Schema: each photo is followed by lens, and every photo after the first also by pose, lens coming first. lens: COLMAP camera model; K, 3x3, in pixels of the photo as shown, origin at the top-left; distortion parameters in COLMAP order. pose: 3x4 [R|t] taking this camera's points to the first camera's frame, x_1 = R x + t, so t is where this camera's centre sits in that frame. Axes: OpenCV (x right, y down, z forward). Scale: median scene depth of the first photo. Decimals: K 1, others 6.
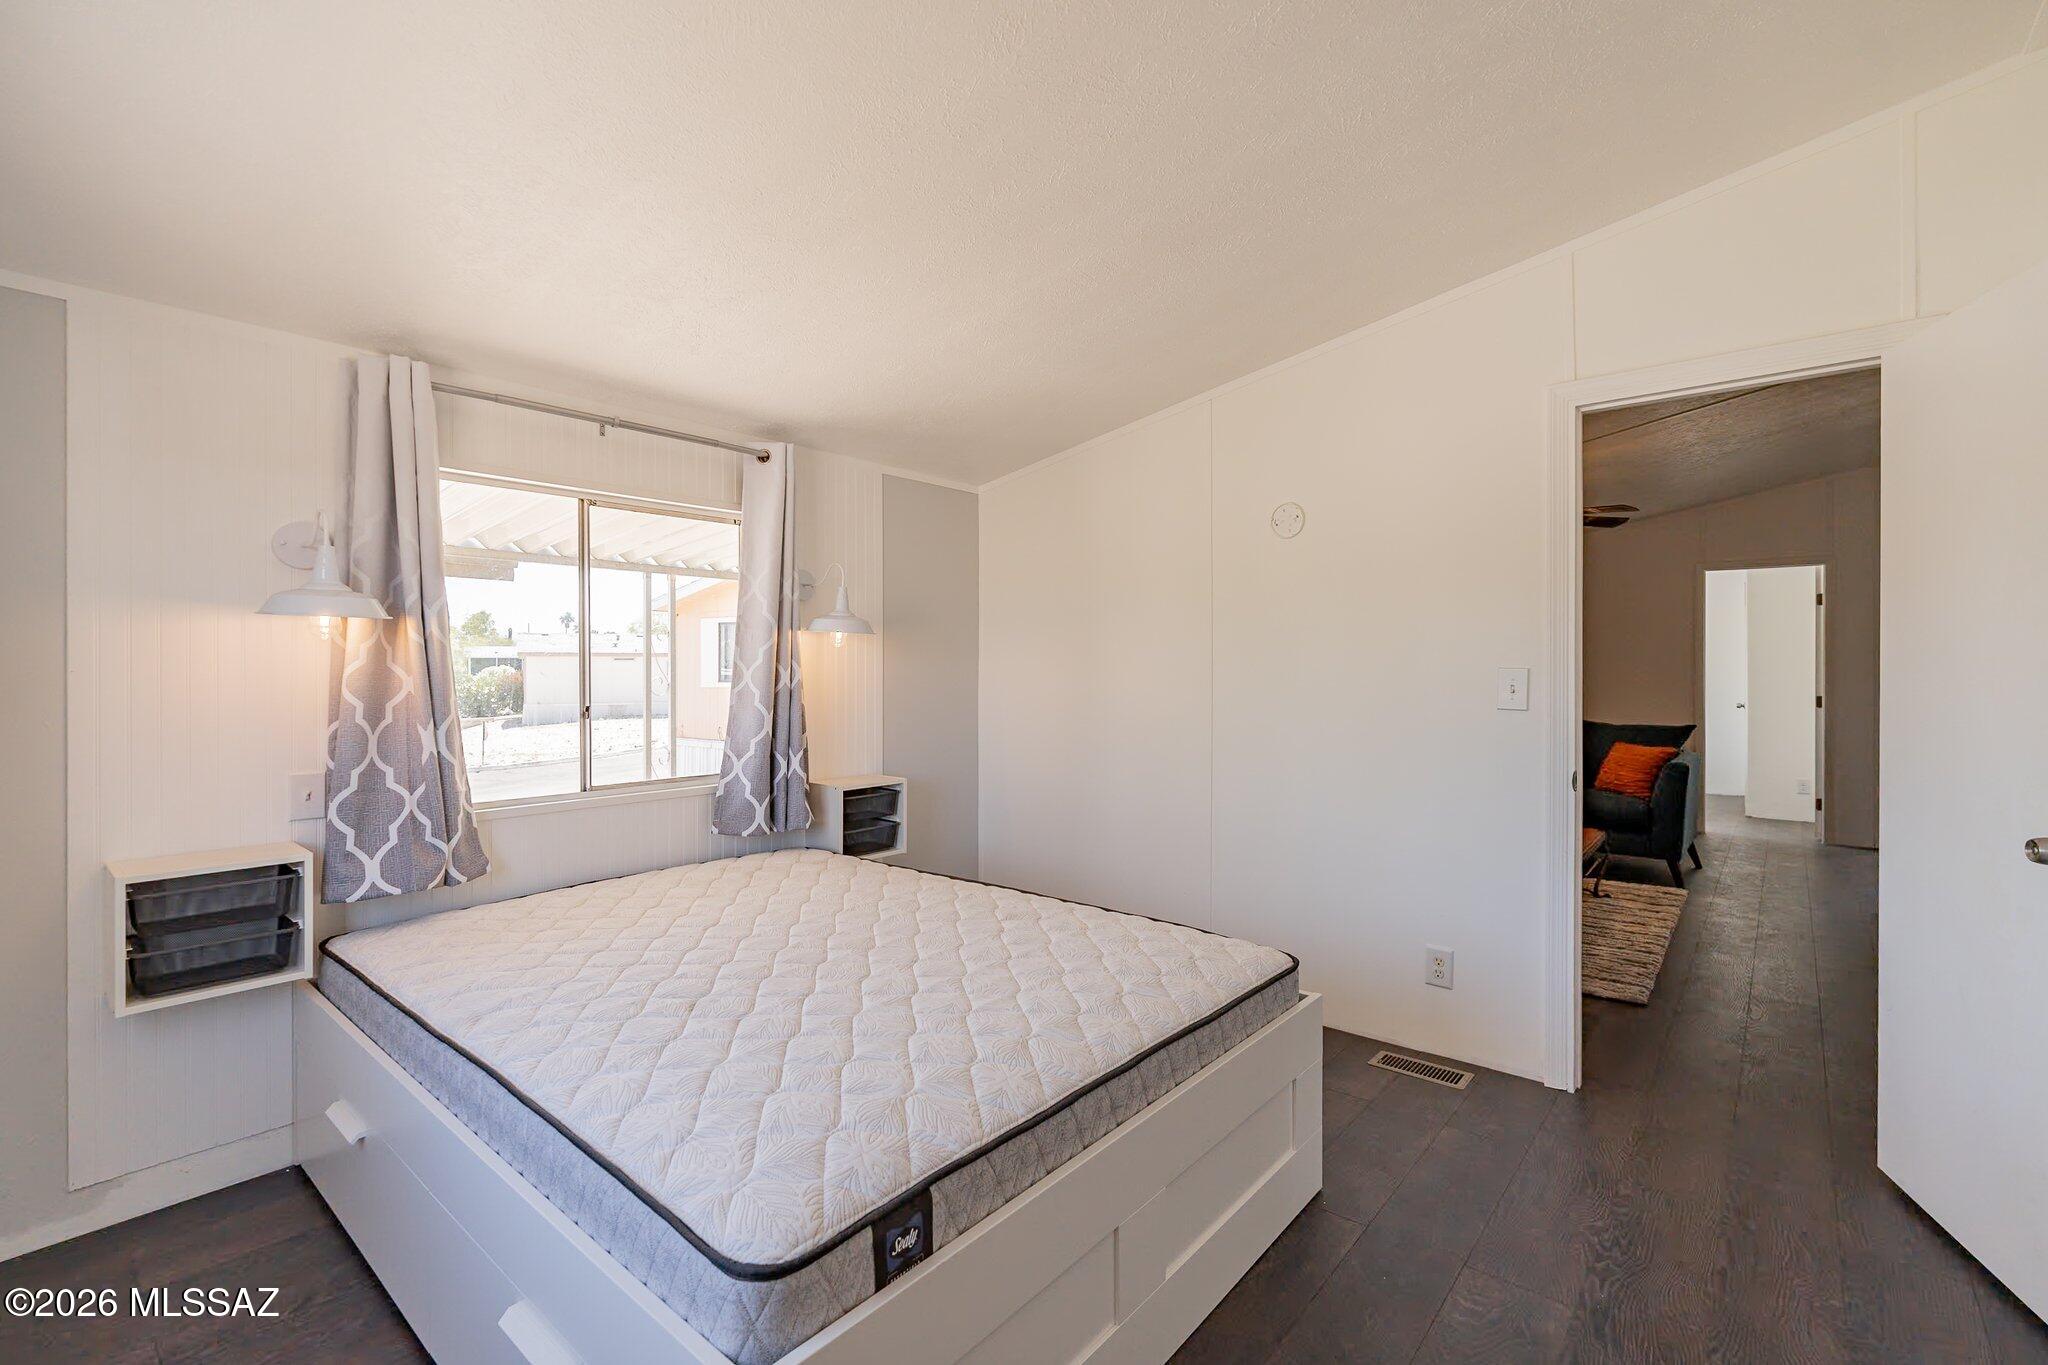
lens RADIAL K [[894.3, 0, 1036.9], [0, 894.3, 681.4], [0, 0, 1]] dist [-0.003691, 0.001282]
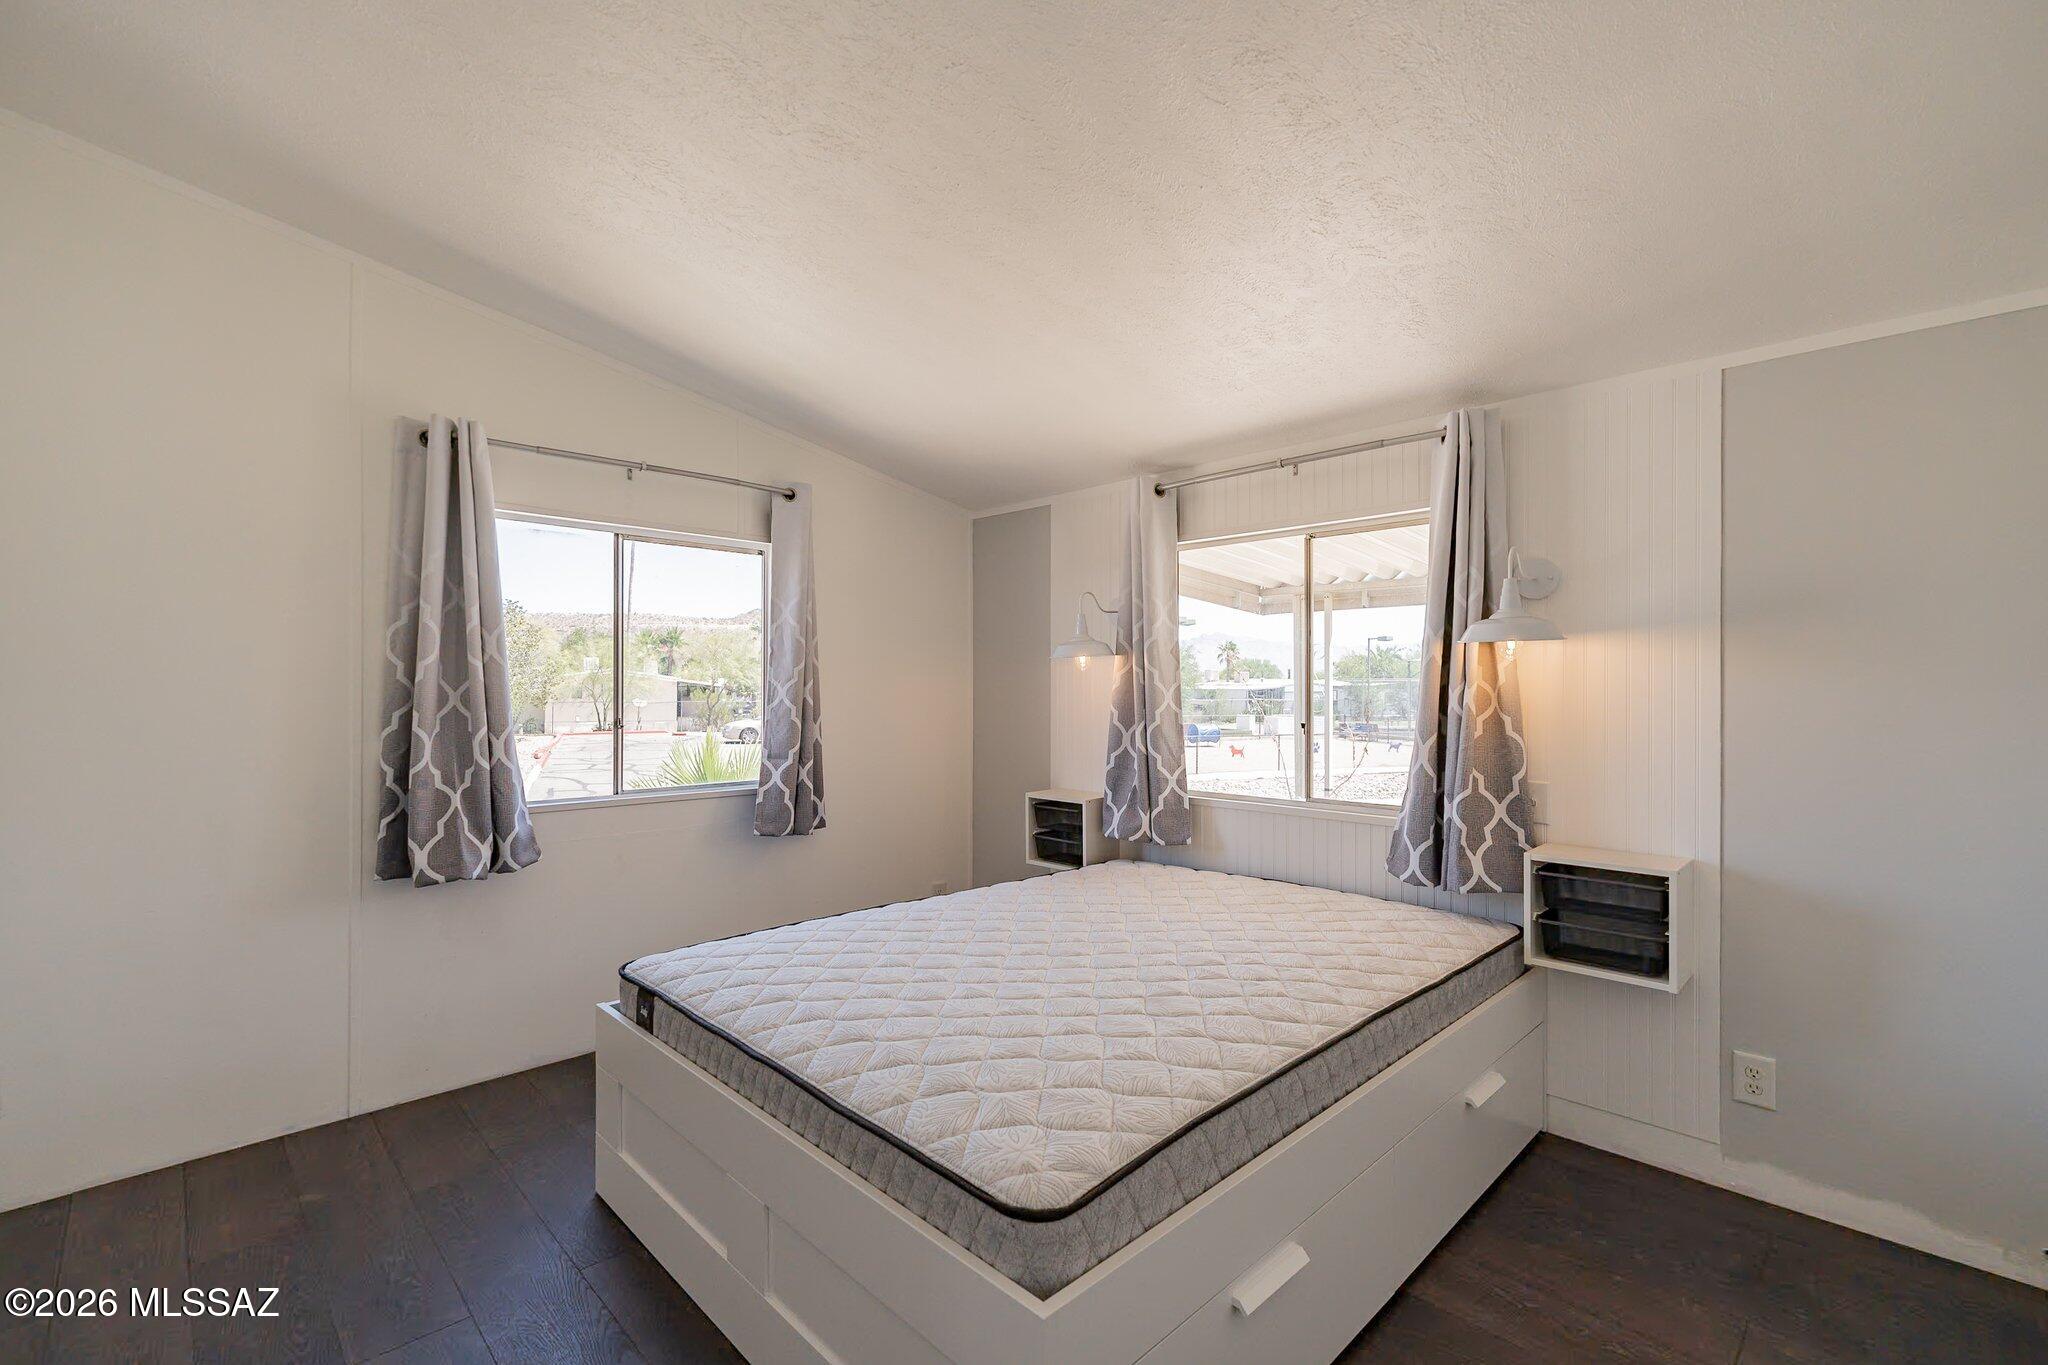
lens RADIAL K [[894.3, 0, 1024.7], [0, 894.3, 680.2], [0, 0, 1]] dist [-0.003691, 0.001282]
pose [[-0.088125, -0.004759, -0.996098, 0.682822], [-0.012036, 0.999921, -0.003713, -0.016976], [0.996037, 0.011662, -0.088175, 0.831055]]
